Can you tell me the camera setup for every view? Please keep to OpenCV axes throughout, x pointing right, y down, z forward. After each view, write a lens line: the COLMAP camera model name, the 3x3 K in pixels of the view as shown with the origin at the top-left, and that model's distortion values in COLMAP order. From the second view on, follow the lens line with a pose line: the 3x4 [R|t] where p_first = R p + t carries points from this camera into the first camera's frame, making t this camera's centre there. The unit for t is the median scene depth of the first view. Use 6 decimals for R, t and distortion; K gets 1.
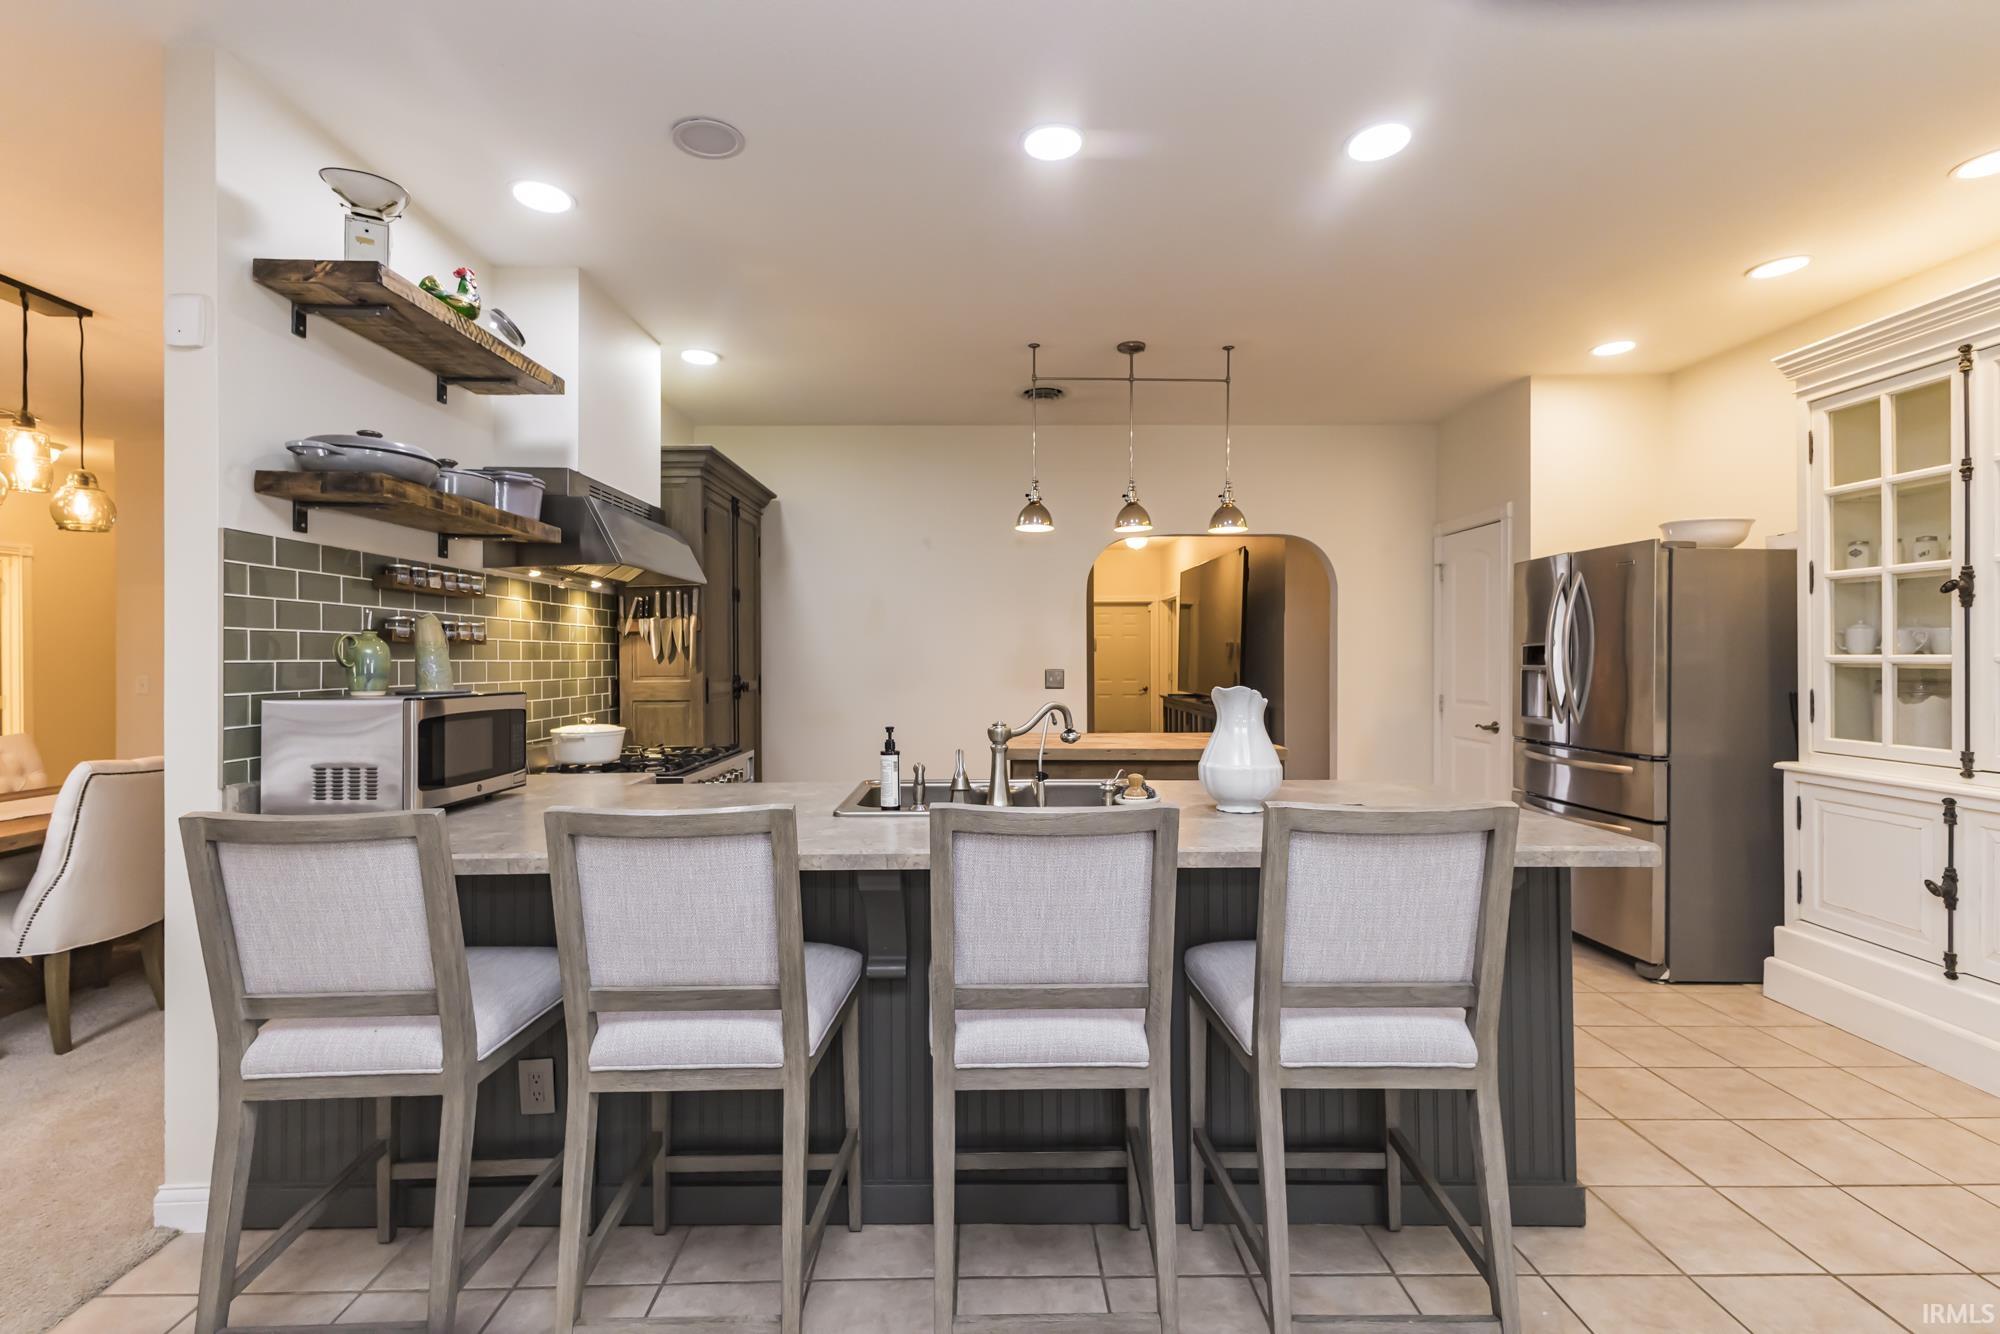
lens RADIAL K [[864.2, 0, 996.2], [0, 864.2, 656.9], [0, 0, 1]] dist [0.008285, -0.001047]
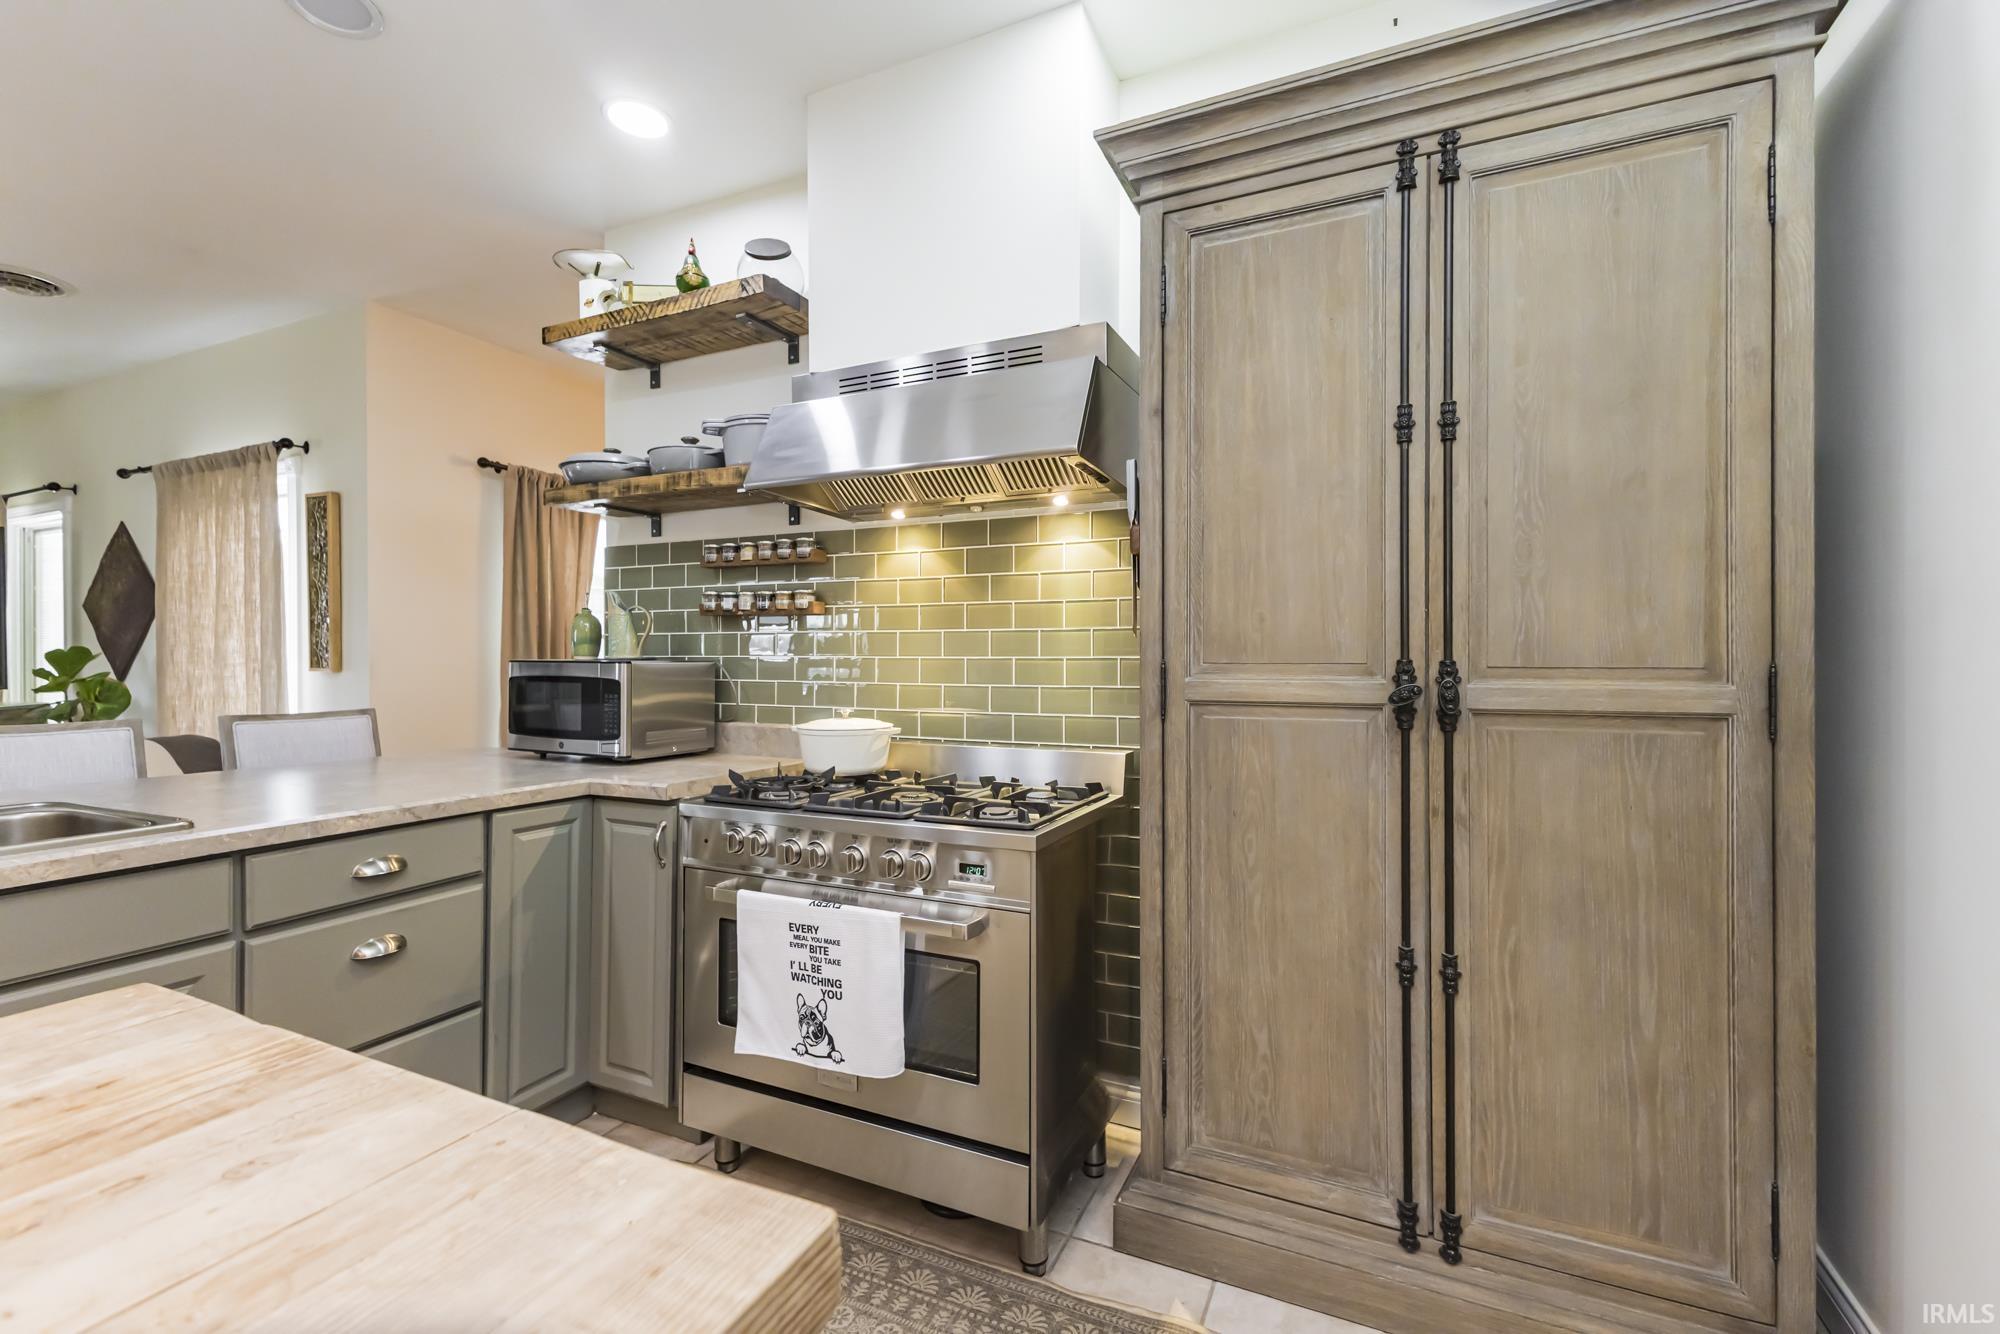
lens RADIAL K [[864.2, 0, 996.1], [0, 864.2, 654.6], [0, 0, 1]] dist [0.008285, -0.001047]
pose [[-0.420401, -0.000351, -0.907339, 0.175123], [0.003578, 0.999992, -0.002045, 0.040696], [0.907332, -0.004106, -0.420396, 2.028450]]
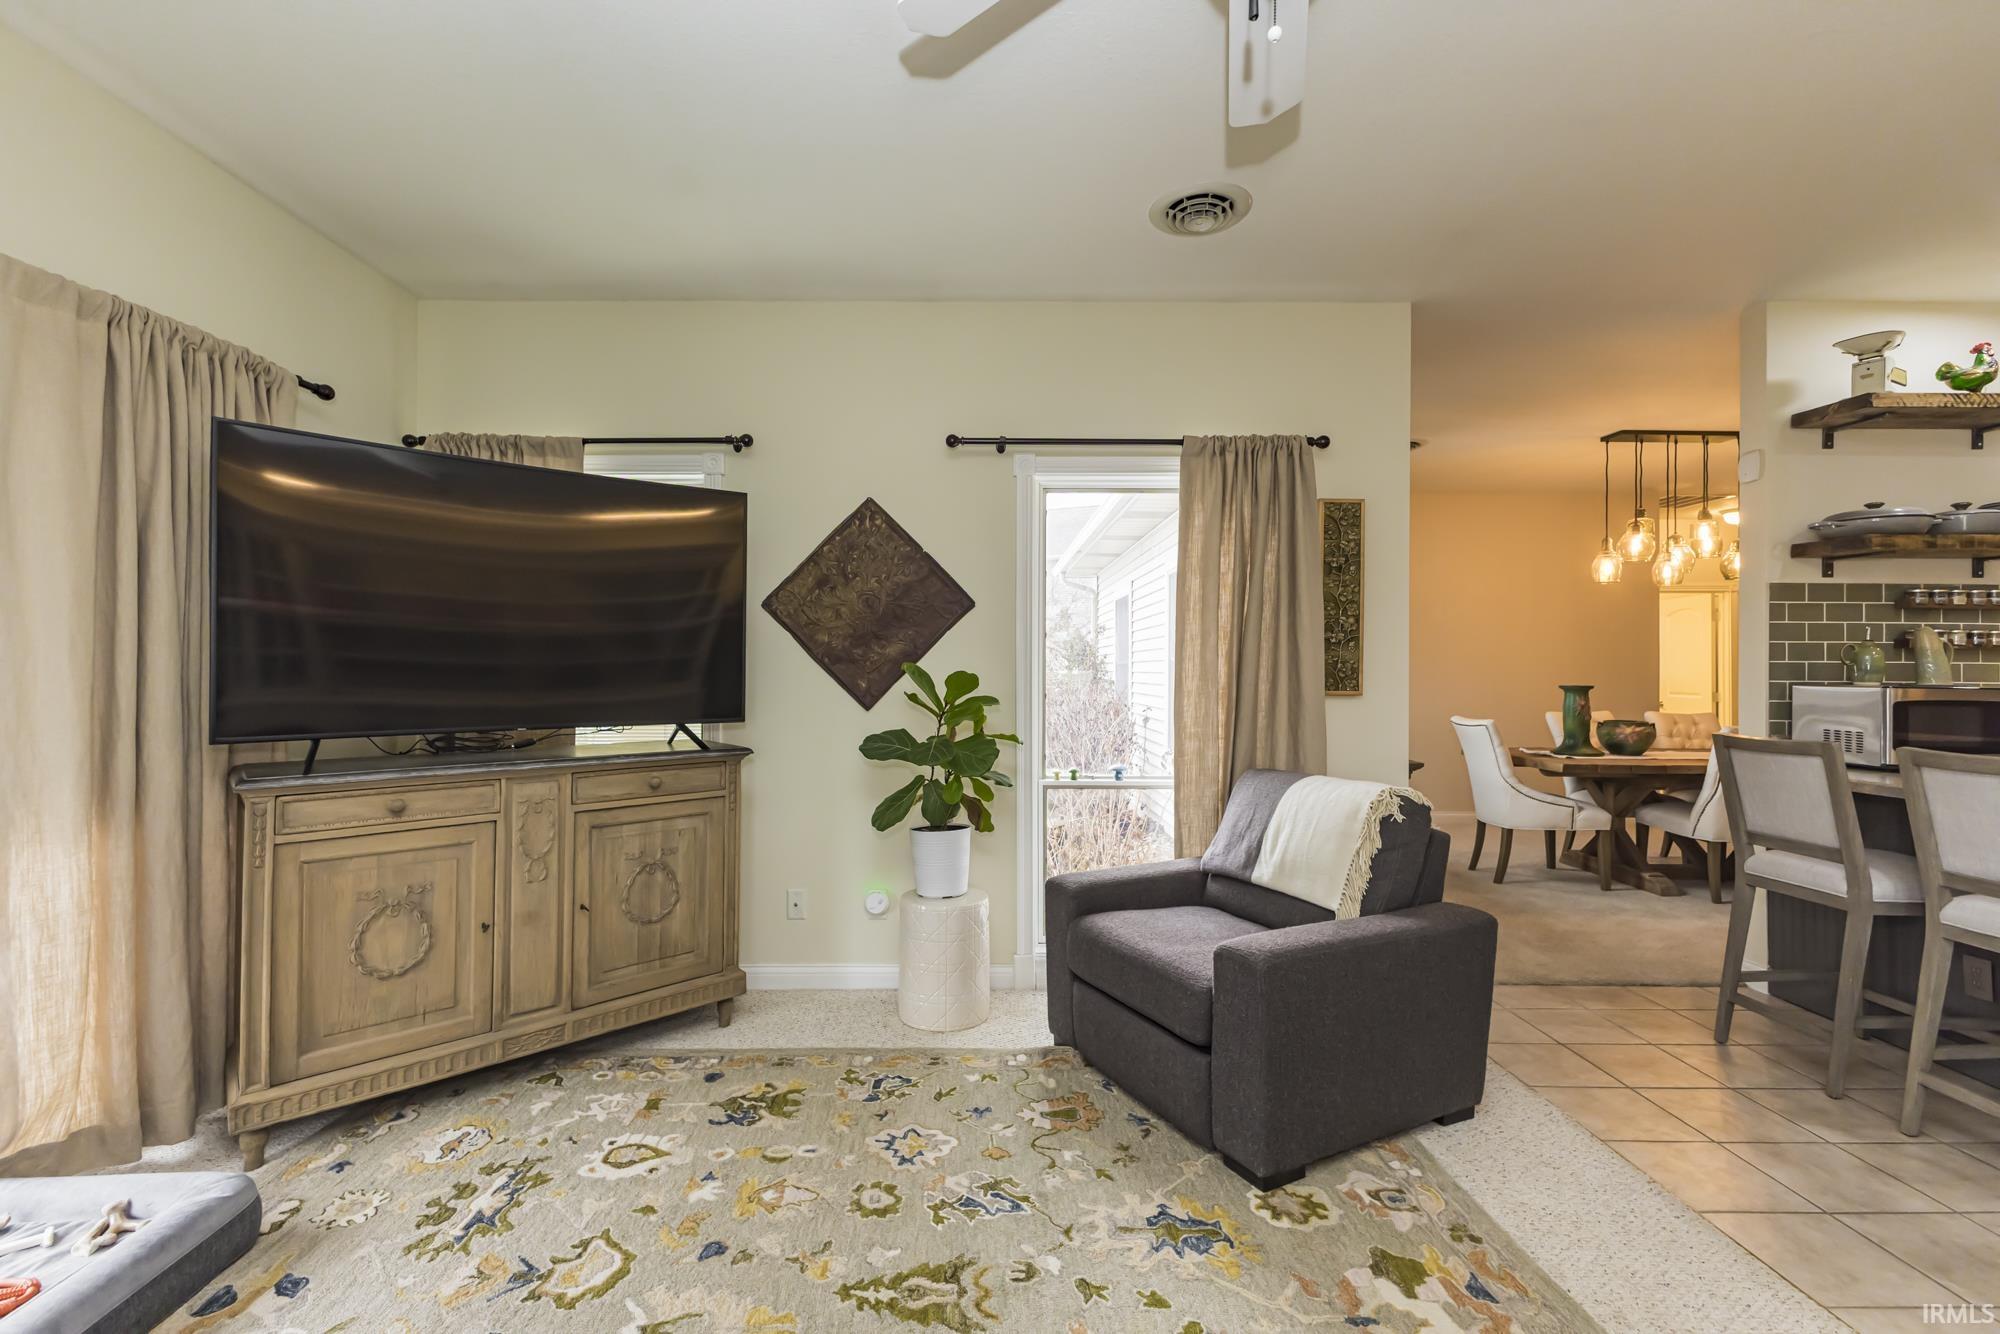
lens RADIAL K [[864.2, 0, 980.5], [0, 864.2, 663.6], [0, 0, 1]] dist [0.008285, -0.001047]
pose [[-0.010798, -0.001209, -0.999941, 0.743431], [-0.005098, 0.999986, -0.001154, 0.016690], [0.999929, 0.005086, -0.010805, -0.469510]]
